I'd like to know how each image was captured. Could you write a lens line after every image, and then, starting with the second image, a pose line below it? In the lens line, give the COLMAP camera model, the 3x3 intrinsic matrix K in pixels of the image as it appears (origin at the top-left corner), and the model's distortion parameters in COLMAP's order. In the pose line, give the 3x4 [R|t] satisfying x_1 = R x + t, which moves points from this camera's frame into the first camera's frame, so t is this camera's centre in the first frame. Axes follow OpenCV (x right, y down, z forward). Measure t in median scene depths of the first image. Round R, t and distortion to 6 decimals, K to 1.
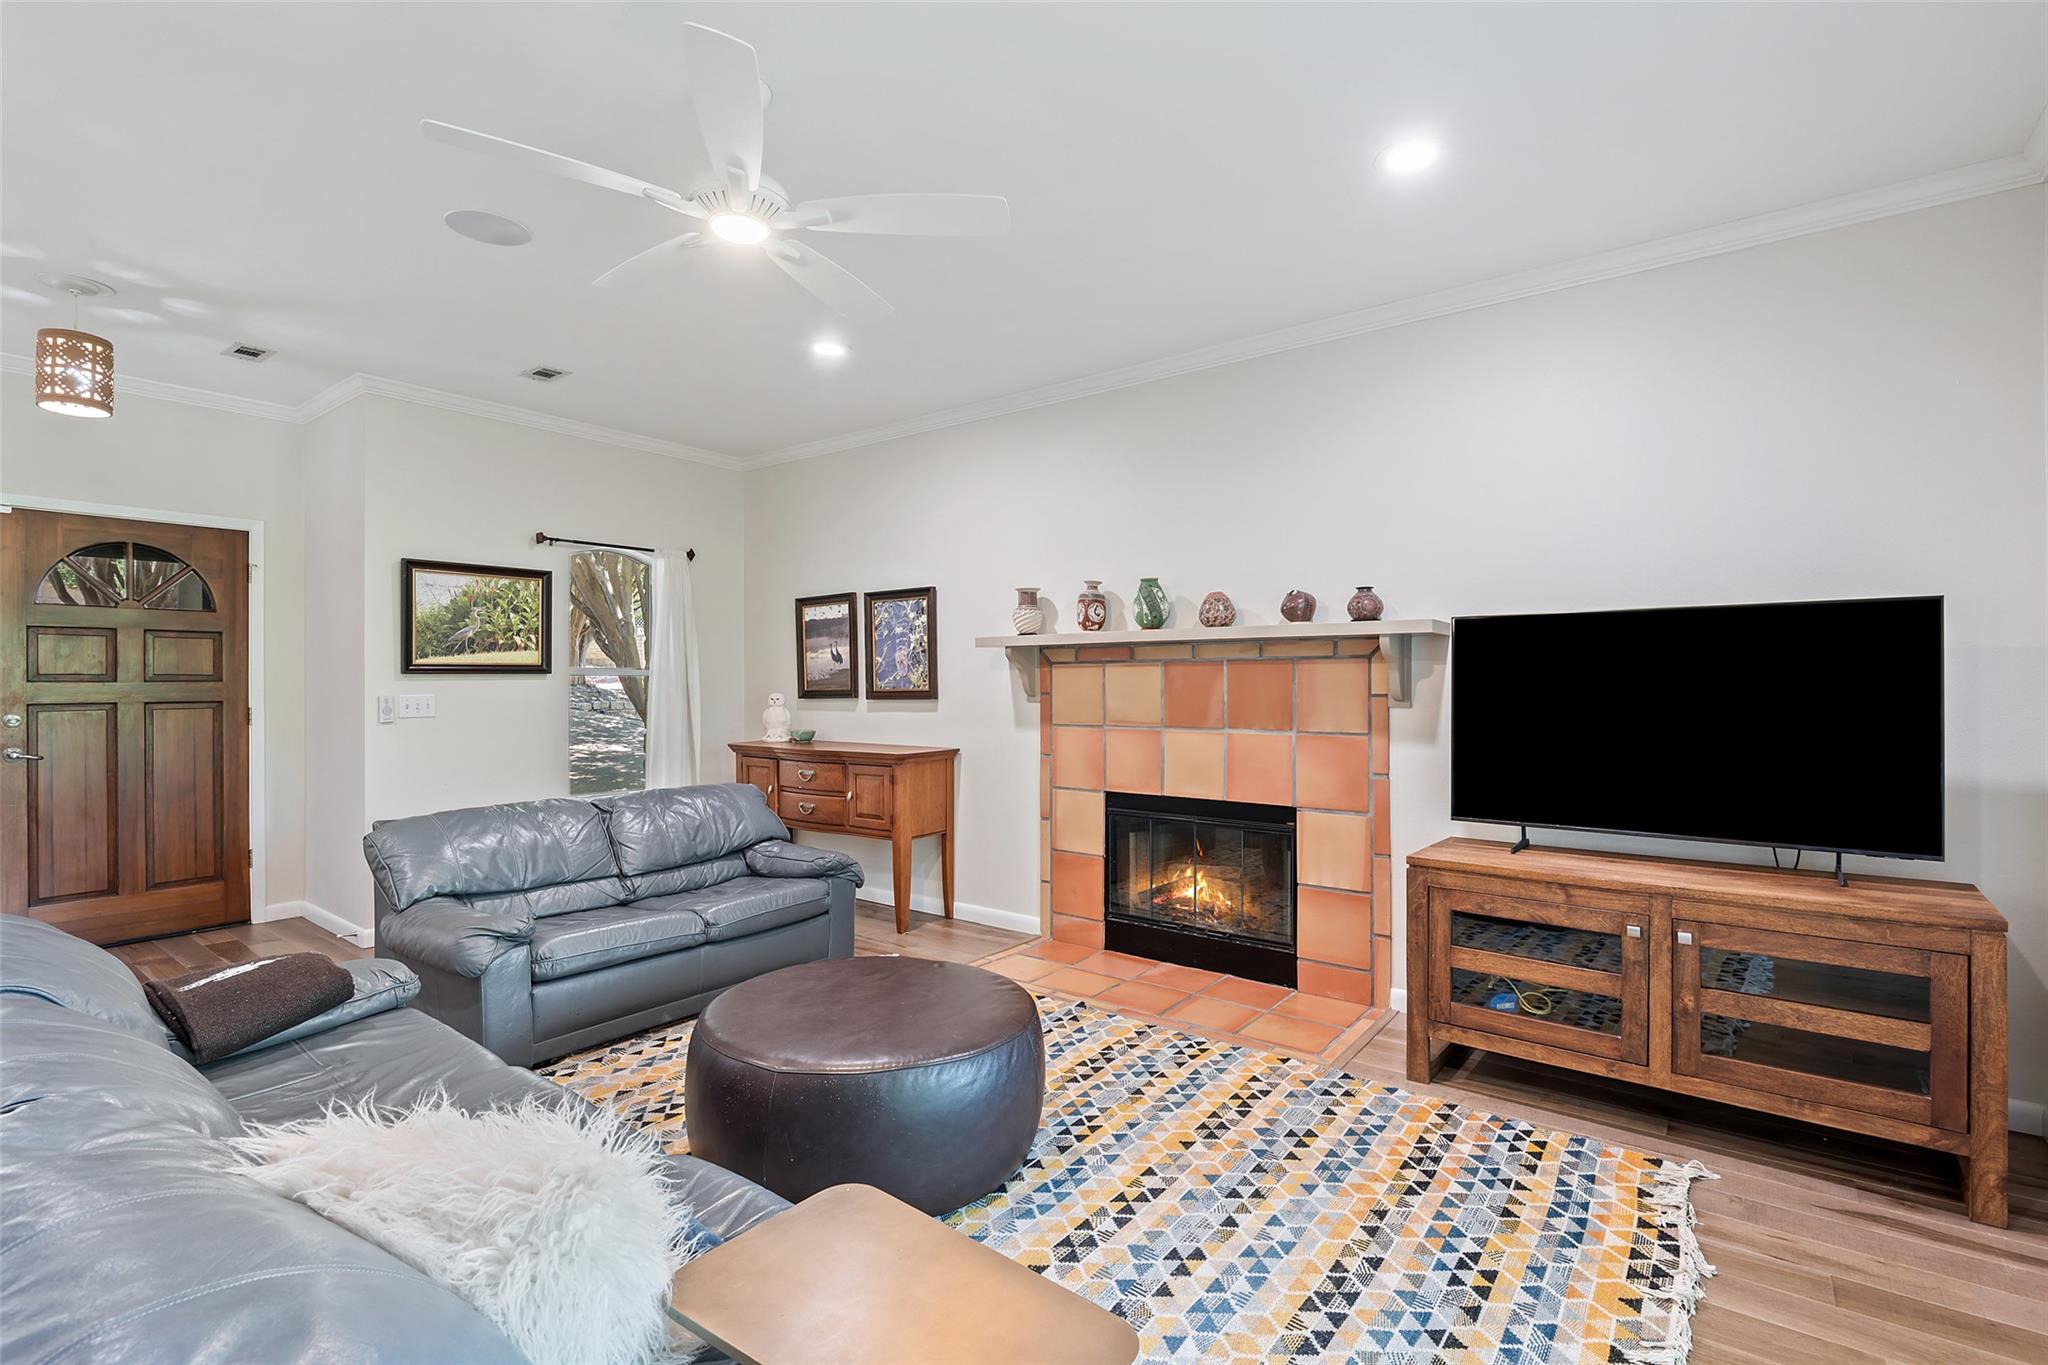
lens RADIAL K [[933.6, 0, 1027.2], [0, 933.6, 679.3], [0, 0, 1]] dist [0.004344, -0.008456]
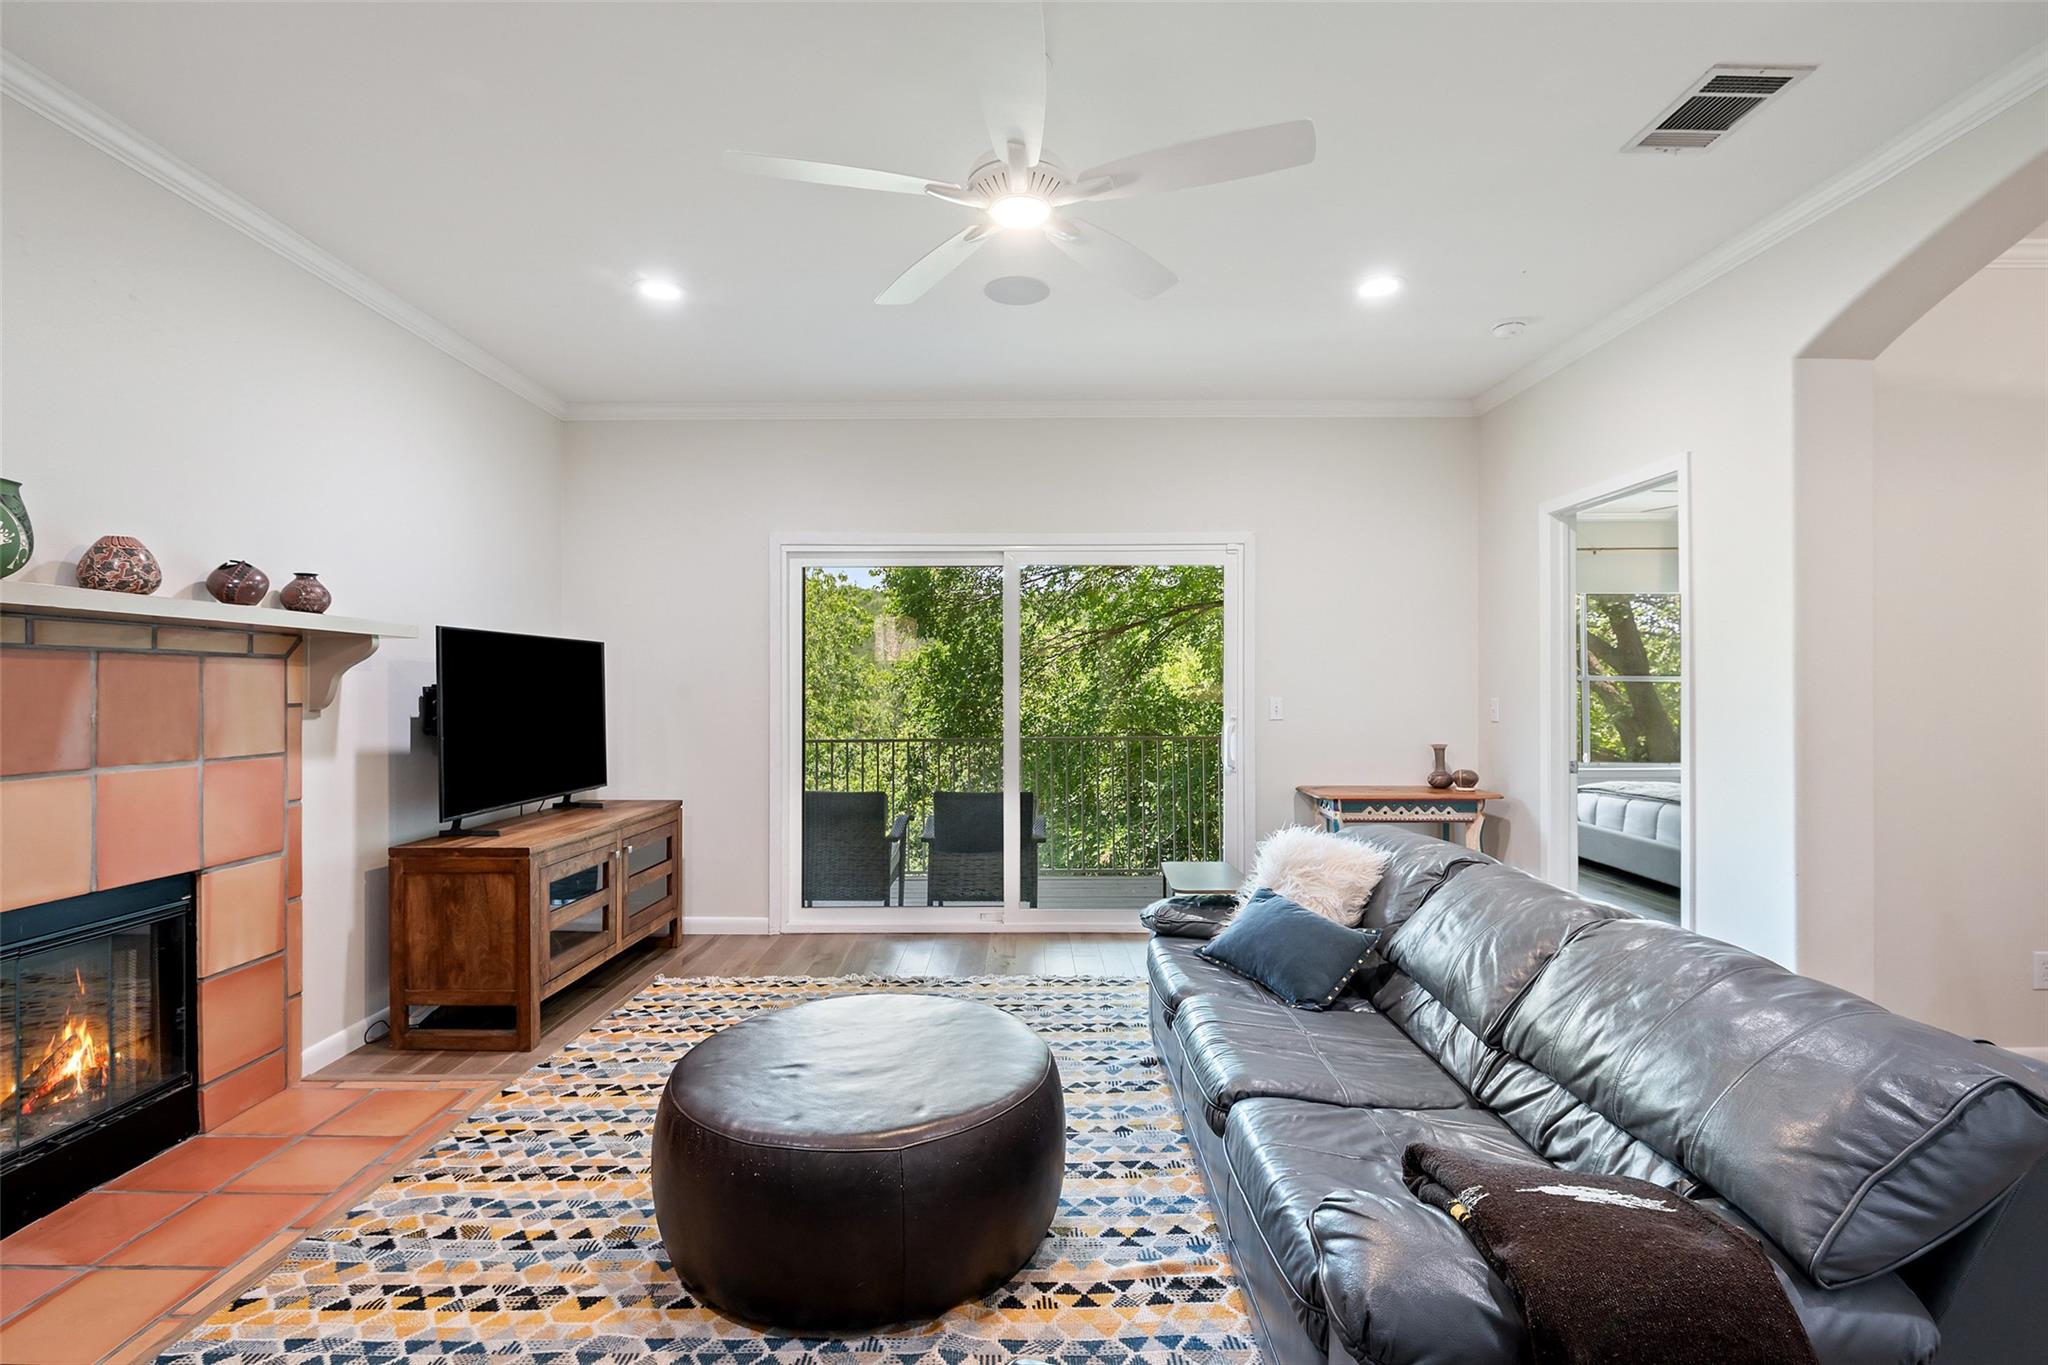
lens RADIAL K [[933.6, 0, 1034.5], [0, 933.6, 684.4], [0, 0, 1]] dist [0.004344, -0.008456]
pose [[-0.617433, 0.002988, 0.786618, -0.643255], [-0.002570, 0.999980, -0.005816, 0.002167], [-0.786619, -0.005612, -0.617413, 0.951495]]
